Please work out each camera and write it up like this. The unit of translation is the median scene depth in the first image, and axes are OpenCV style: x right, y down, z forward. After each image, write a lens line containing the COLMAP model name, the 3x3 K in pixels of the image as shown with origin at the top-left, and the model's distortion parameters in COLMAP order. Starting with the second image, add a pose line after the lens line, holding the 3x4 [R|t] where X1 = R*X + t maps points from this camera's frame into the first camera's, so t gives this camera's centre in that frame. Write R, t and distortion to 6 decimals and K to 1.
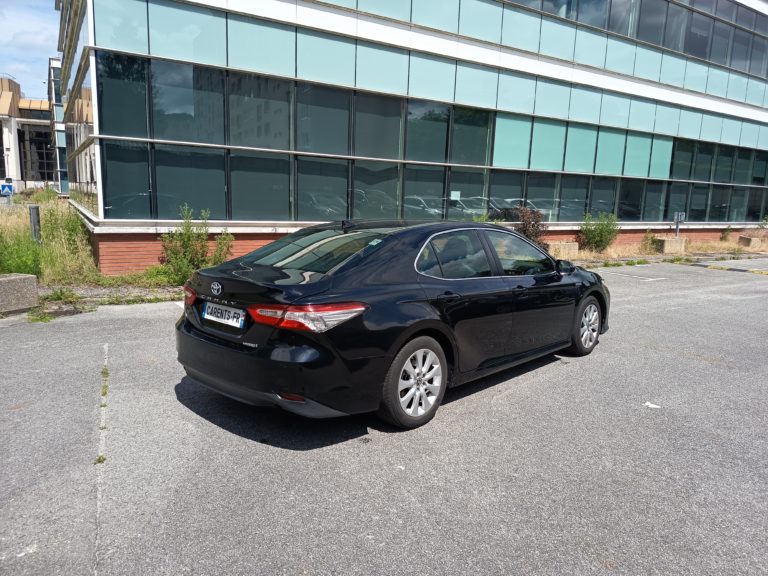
lens RADIAL K [[526.3, 0, 382.6], [0, 526.3, 288.5], [0, 0, 1]] dist [0.095386, -0.127663]
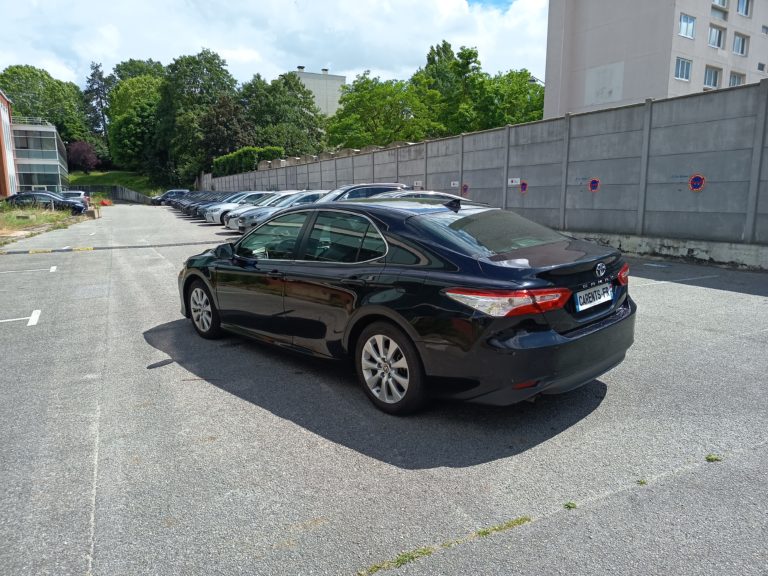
lens RADIAL K [[531.2, 0, 384.0], [0, 531.2, 288.0], [0, 0, 1]] dist [0.055378, -0.066168]
pose [[0.052990, -0.203689, 0.977600, -0.428963], [0.175220, 0.965684, 0.191709, -0.074089], [-0.983102, 0.161137, 0.086862, 0.436313]]
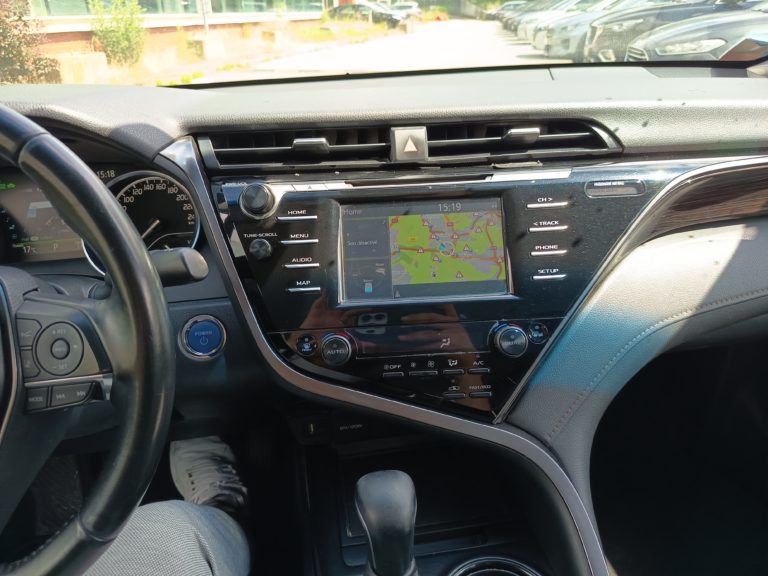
lens RADIAL K [[534.0, 0, 380.0], [0, 534.0, 286.0], [0, 0, 1]] dist [0.107160, -0.179099]
pose [[0.610488, -0.385890, 0.691660, 0.060359], [0.158806, 0.915184, 0.370430, -0.031467], [-0.775941, -0.116303, 0.619991, 0.514351]]
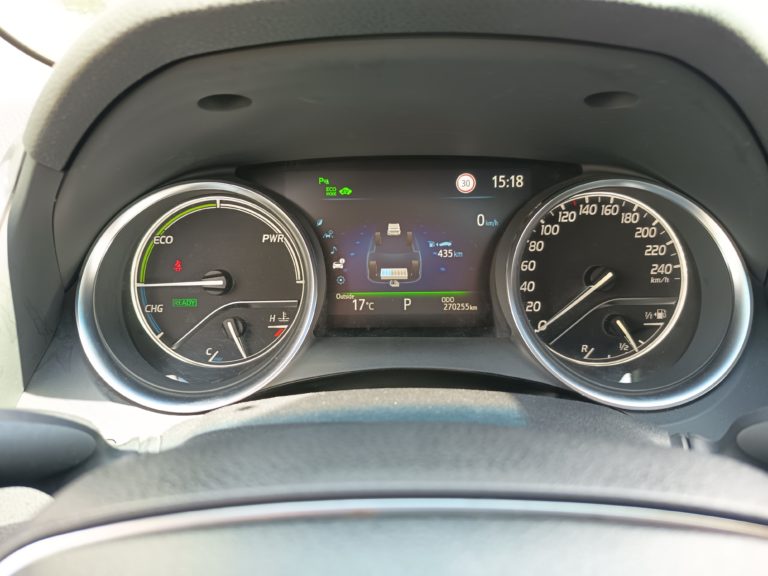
lens RADIAL K [[543.4, 0, 385.6], [0, 543.4, 288.3], [0, 0, 1]] dist [0.050692, -0.084975]
pose [[0.722887, -0.301038, 0.621941, 0.059741], [0.119200, 0.940940, 0.316897, -0.030756], [-0.680607, -0.154945, 0.716077, 0.556383]]
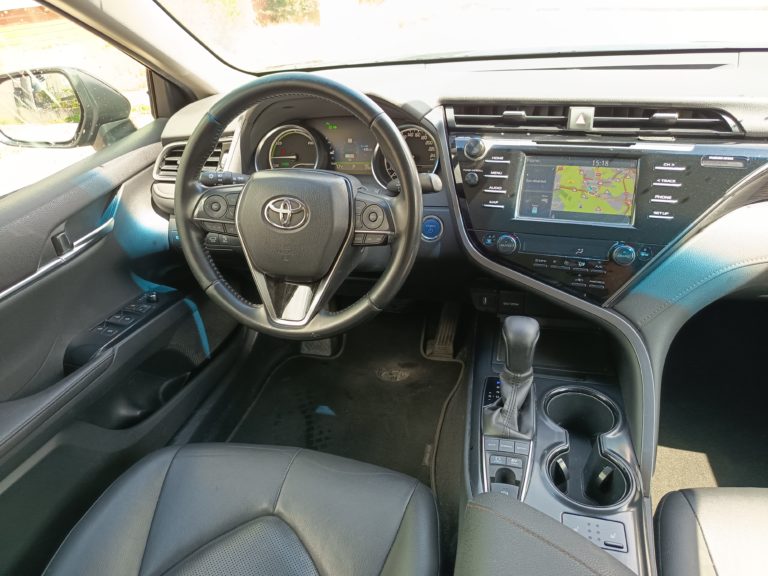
lens RADIAL K [[530.6, 0, 382.1], [0, 530.6, 283.3], [0, 0, 1]] dist [0.063653, -0.104858]
pose [[0.863057, -0.322756, 0.388538, 0.040283], [0.154684, 0.901147, 0.404978, -0.038763], [-0.480839, -0.289418, 0.827666, 0.488276]]
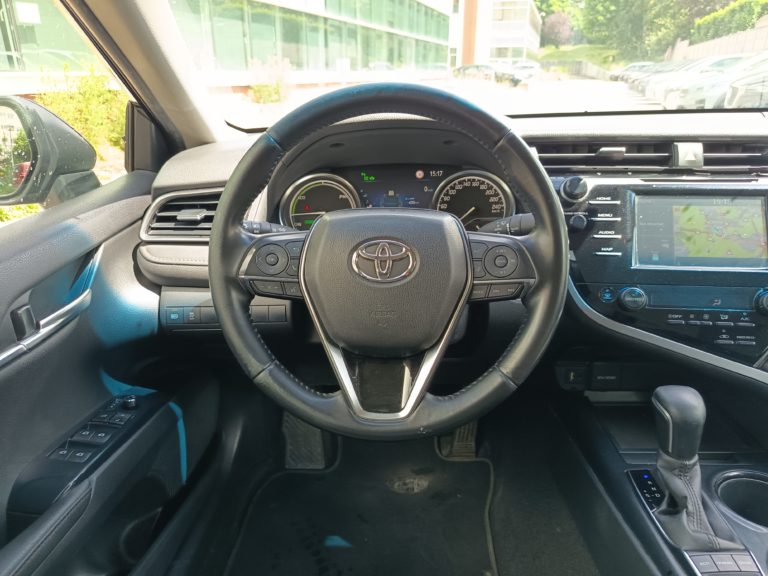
lens RADIAL K [[537.5, 0, 384.0], [0, 537.5, 289.2], [0, 0, 1]] dist [0.033403, -0.051962]
pose [[0.751628, -0.272236, 0.600785, 0.027224], [0.133874, 0.954857, 0.265190, -0.031483], [-0.645858, -0.118895, 0.754143, 0.516819]]
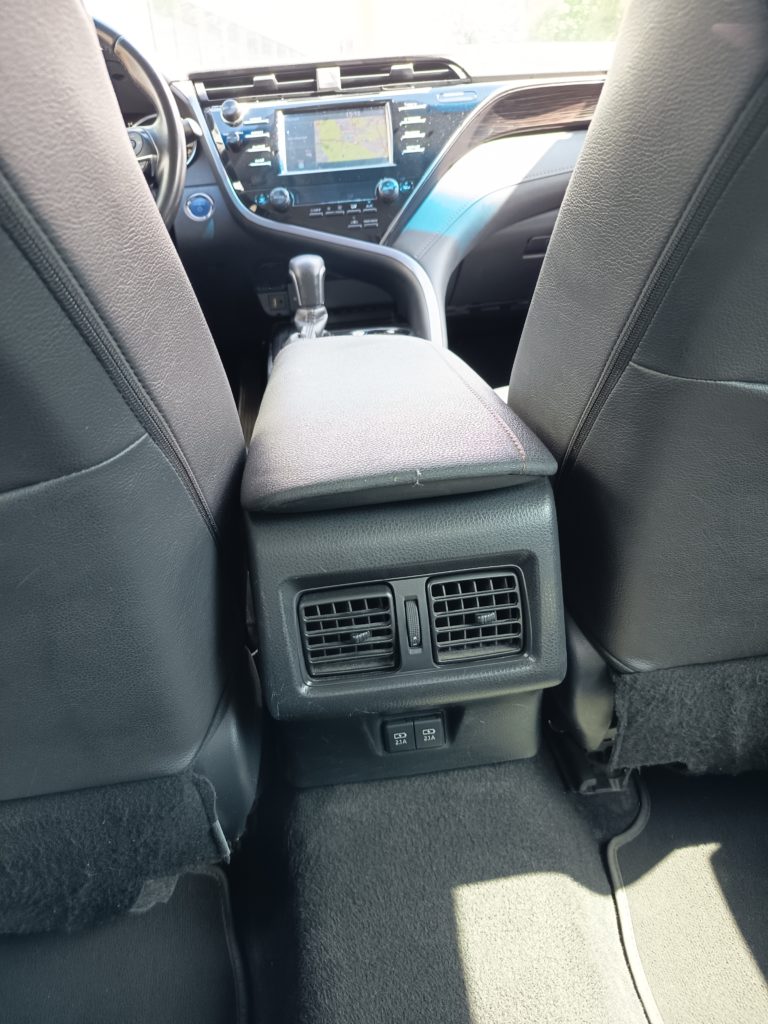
lens RADIAL K [[715.1, 0, 386.0], [0, 715.1, 513.0], [0, 0, 1]] dist [0.086556, -0.143799]
pose [[0.647496, -0.389238, 0.655166, 0.012243], [0.199735, 0.916346, 0.347009, -0.000403], [-0.735428, -0.093828, 0.671075, 0.460364]]
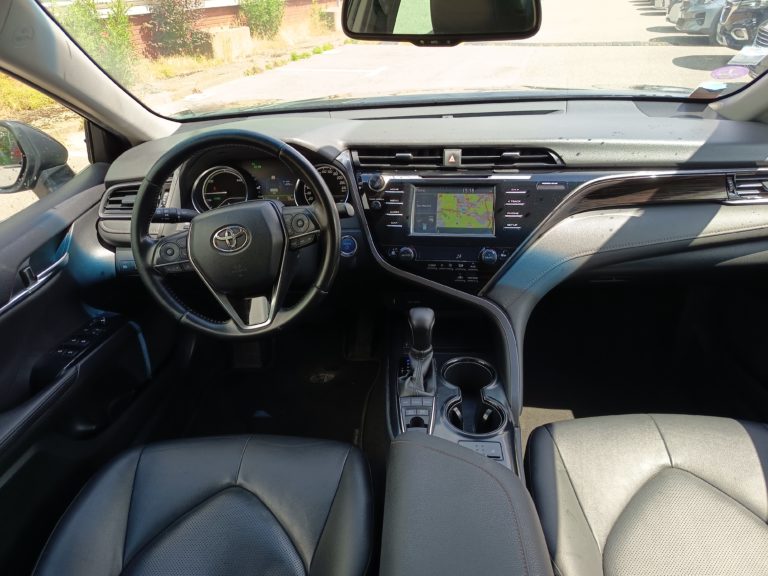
lens RADIAL K [[526.3, 0, 382.6], [0, 526.3, 288.5], [0, 0, 1]] dist [0.095386, -0.127663]
pose [[0.758747, -0.365756, 0.539004, 0.027656], [0.152472, 0.904210, 0.398945, -0.044717], [-0.633289, -0.220515, 0.741834, 0.471827]]
